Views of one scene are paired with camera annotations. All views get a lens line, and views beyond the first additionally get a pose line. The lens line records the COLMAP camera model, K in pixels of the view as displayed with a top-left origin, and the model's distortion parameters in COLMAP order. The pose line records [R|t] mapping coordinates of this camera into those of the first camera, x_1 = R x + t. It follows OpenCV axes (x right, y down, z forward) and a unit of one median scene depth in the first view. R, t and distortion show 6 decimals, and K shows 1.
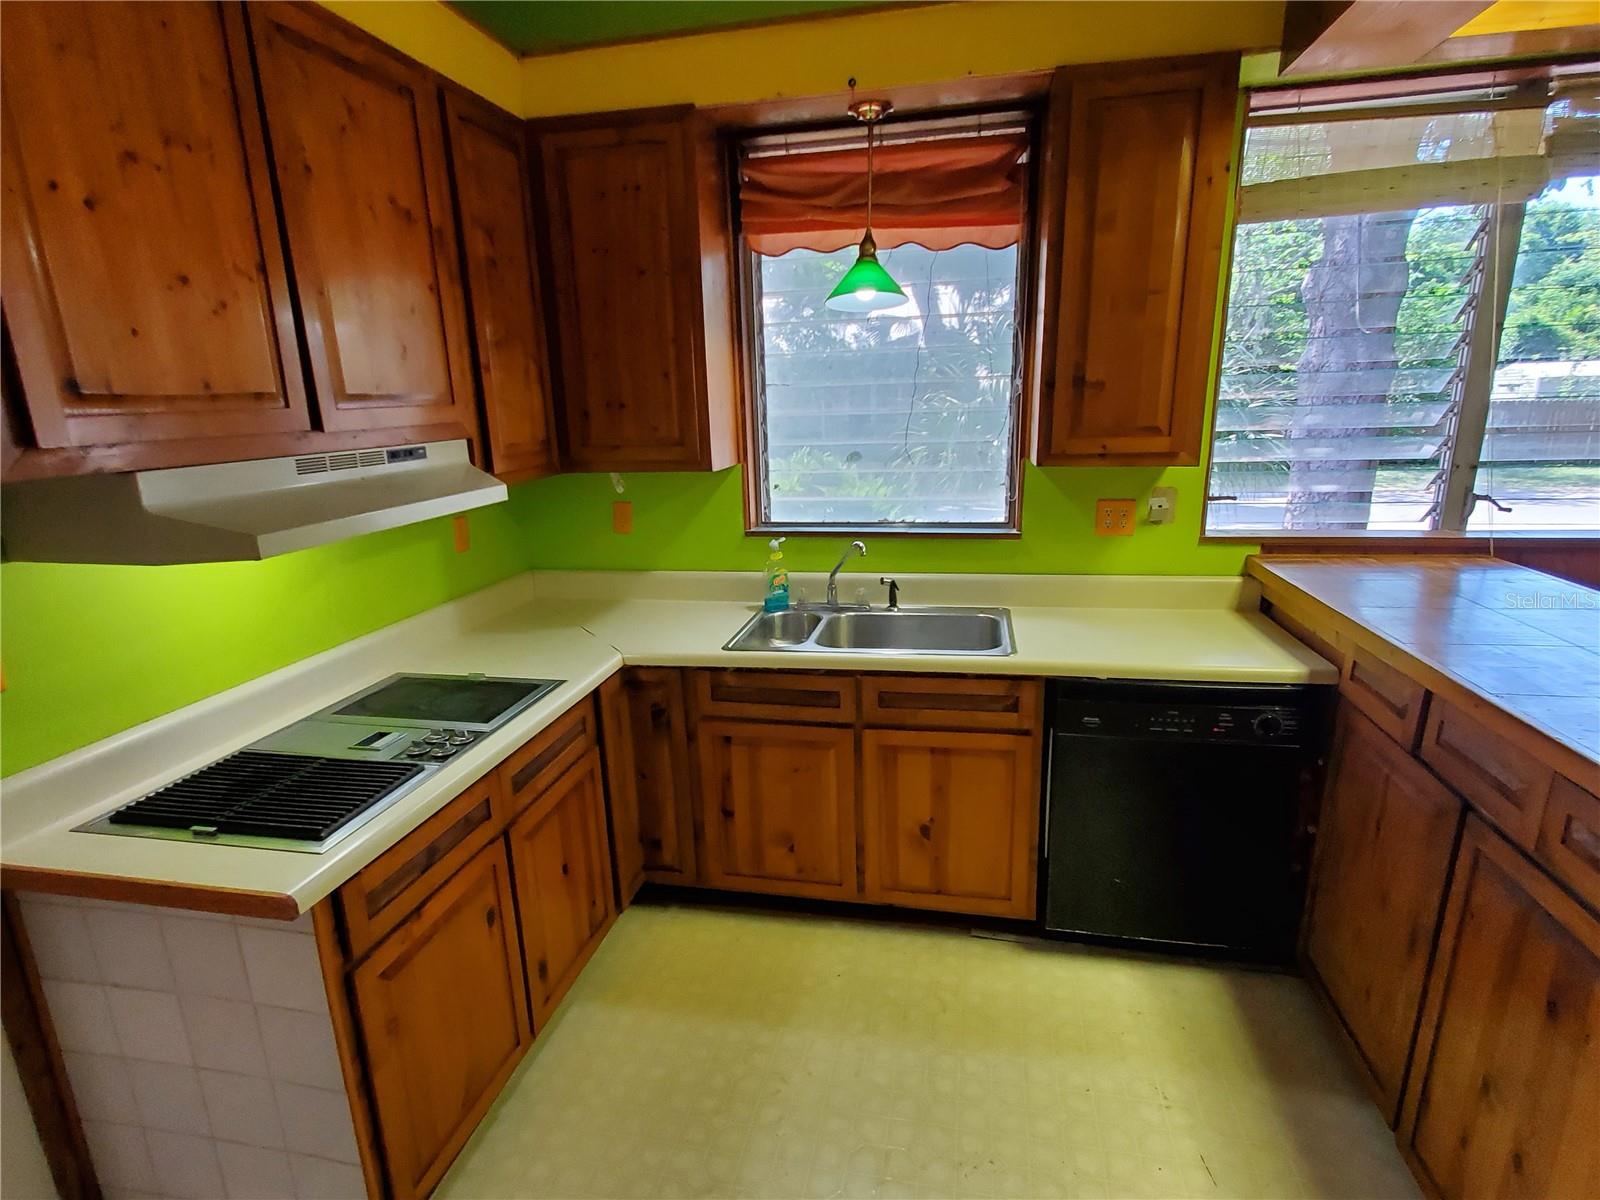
lens RADIAL K [[857.2, 0, 800.0], [0, 857.2, 600.0], [0, 0, 1]] dist [0.025217, -0.000016]
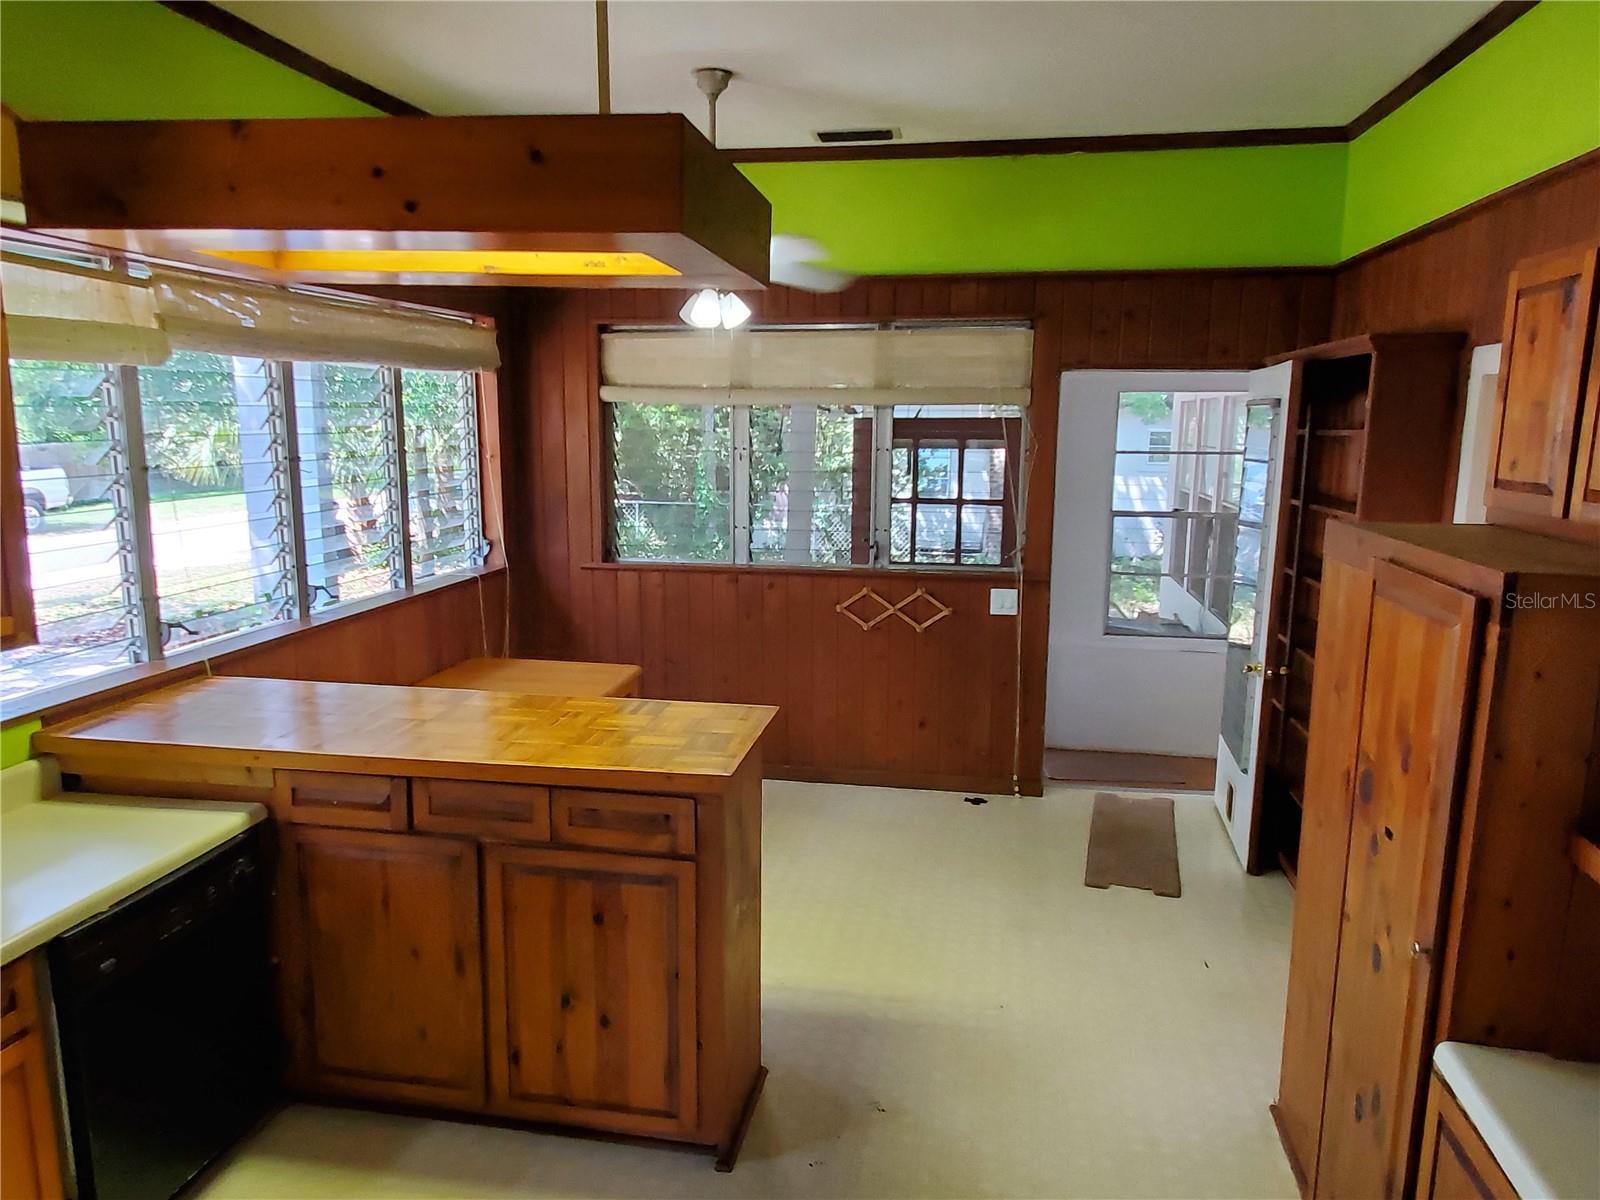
lens RADIAL K [[1095.4, 0, 800.0], [0, 1095.4, 600.0], [0, 0, 1]] dist [0.020873, -0.019705]
pose [[-0.032315, -0.138686, 0.989809, -0.668696], [0.228460, 0.963083, 0.142400, -0.192718], [-0.973017, 0.230734, 0.000562, 0.287923]]
